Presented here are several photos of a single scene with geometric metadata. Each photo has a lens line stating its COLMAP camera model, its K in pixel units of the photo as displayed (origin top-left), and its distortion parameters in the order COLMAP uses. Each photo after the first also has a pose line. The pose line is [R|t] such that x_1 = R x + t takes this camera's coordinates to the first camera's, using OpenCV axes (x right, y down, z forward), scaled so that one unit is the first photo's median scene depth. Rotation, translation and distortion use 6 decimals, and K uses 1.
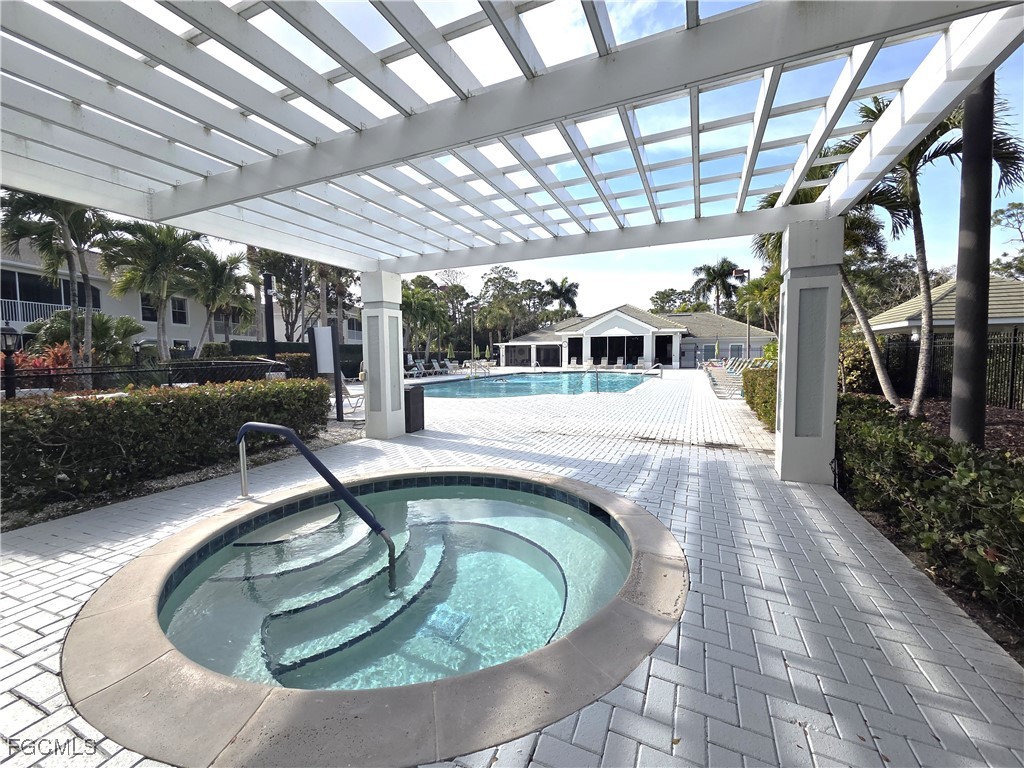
lens RADIAL K [[416.9, 0, 509.6], [0, 416.9, 381.3], [0, 0, 1]] dist [0.001554, -0.000545]
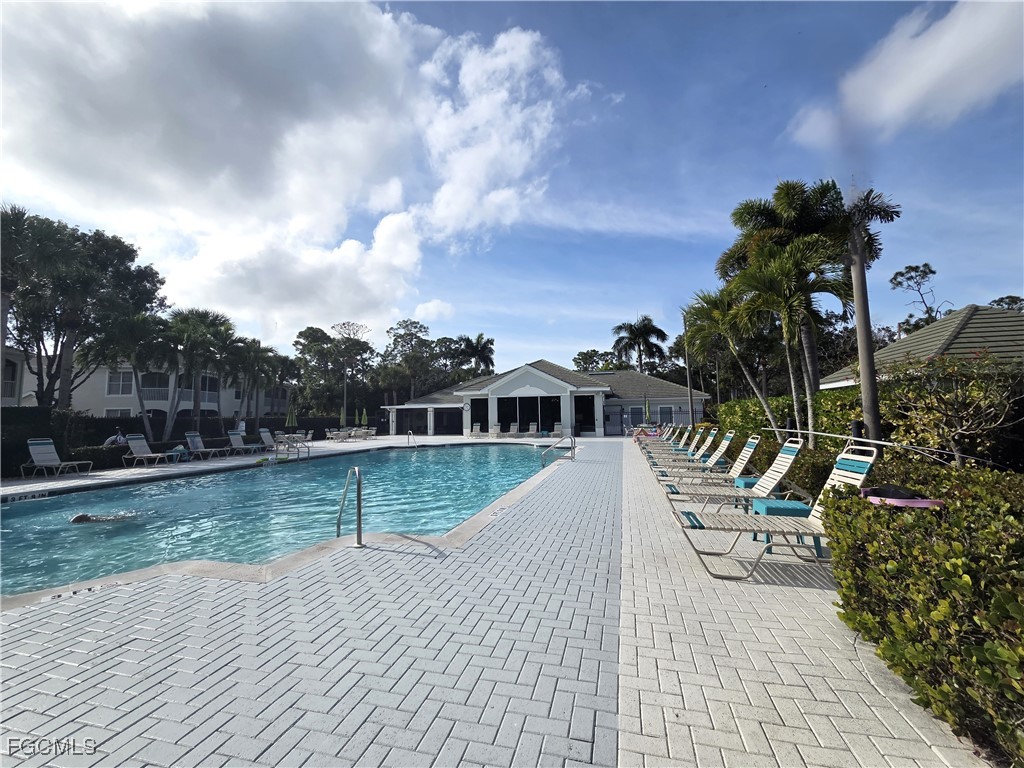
lens RADIAL K [[416.9, 0, 509.6], [0, 416.9, 381.3], [0, 0, 1]] dist [0.001554, -0.000545]
pose [[0.987248, 0.007451, 0.159012, 0.076421], [0.016790, 0.988458, -0.150561, -0.013681], [-0.158299, 0.151310, 0.975729, 0.176725]]
